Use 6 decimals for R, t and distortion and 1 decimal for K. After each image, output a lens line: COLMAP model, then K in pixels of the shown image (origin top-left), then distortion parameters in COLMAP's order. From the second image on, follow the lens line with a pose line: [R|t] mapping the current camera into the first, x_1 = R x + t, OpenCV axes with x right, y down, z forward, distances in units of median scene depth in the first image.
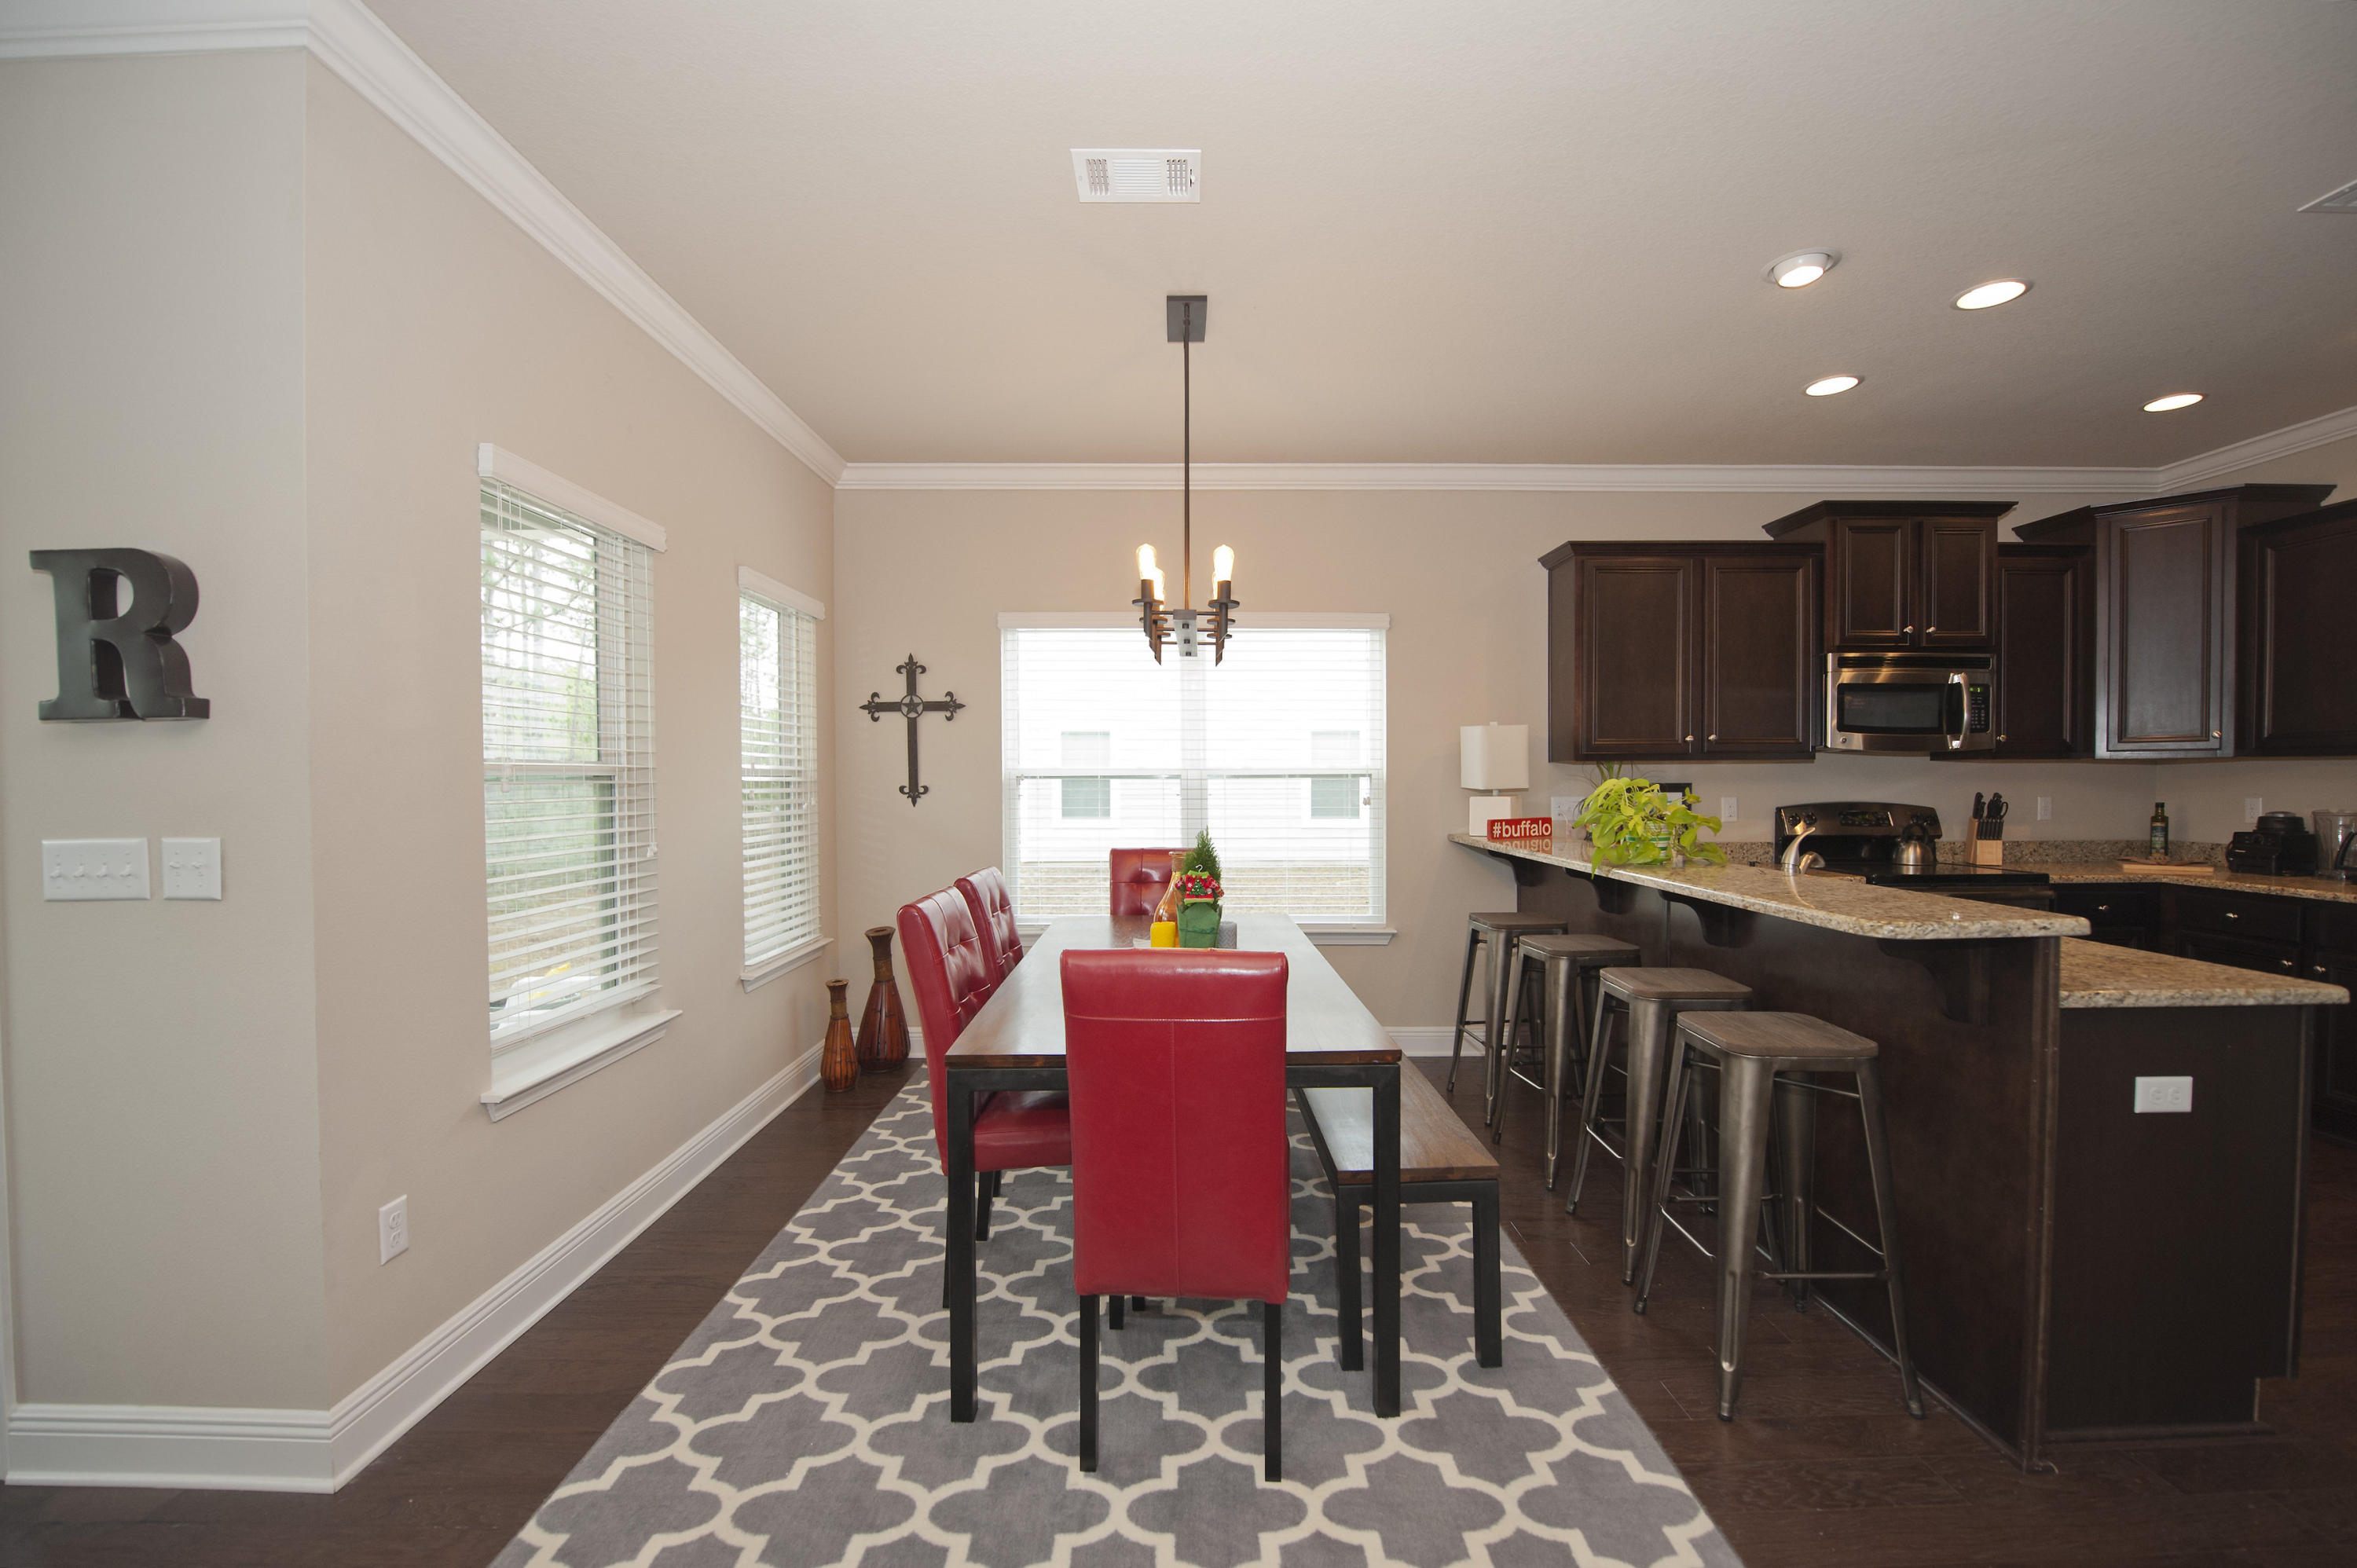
lens RADIAL K [[942.2, 0, 1181.7], [0, 942.2, 798.5], [0, 0, 1]] dist [-0.019182, -0.000264]
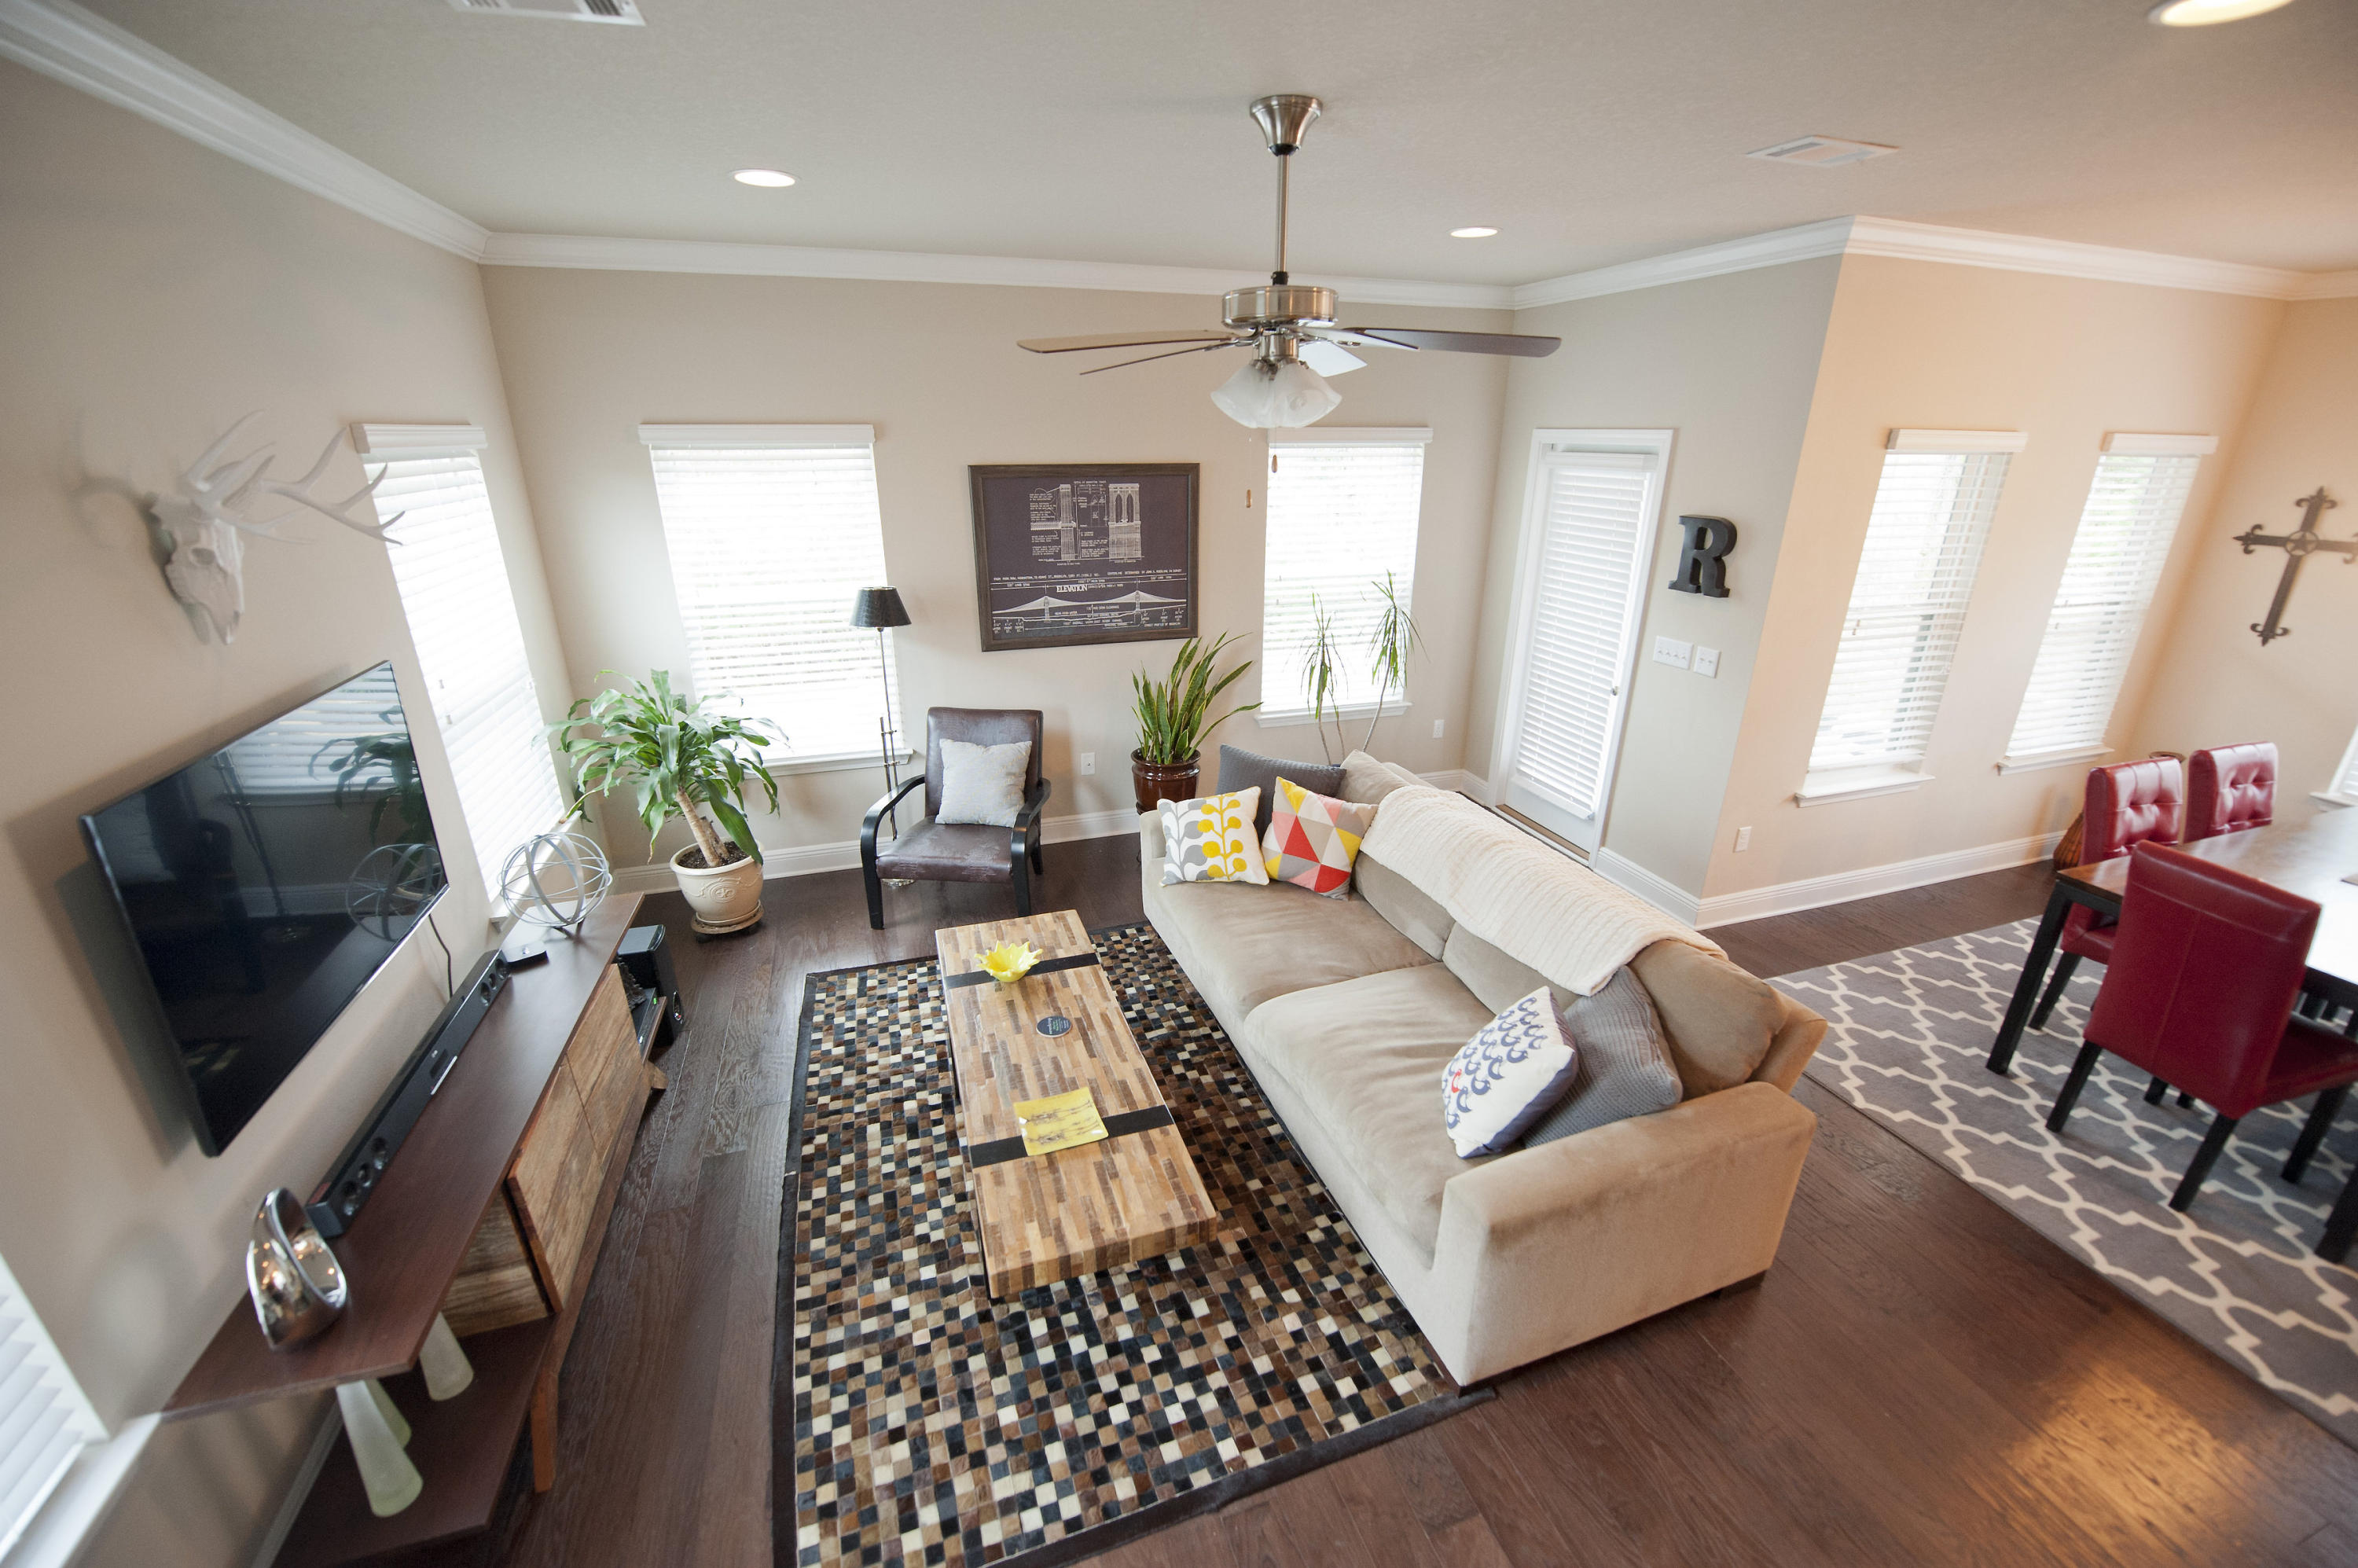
lens RADIAL K [[942.7, 0, 1182.2], [0, 942.7, 798.6], [0, 0, 1]] dist [-0.019182, -0.000264]
pose [[0.299272, 0.348451, -0.888267, 0.586388], [-0.022842, 0.933283, 0.358414, -0.330155], [0.953894, -0.086974, 0.287265, -0.765032]]
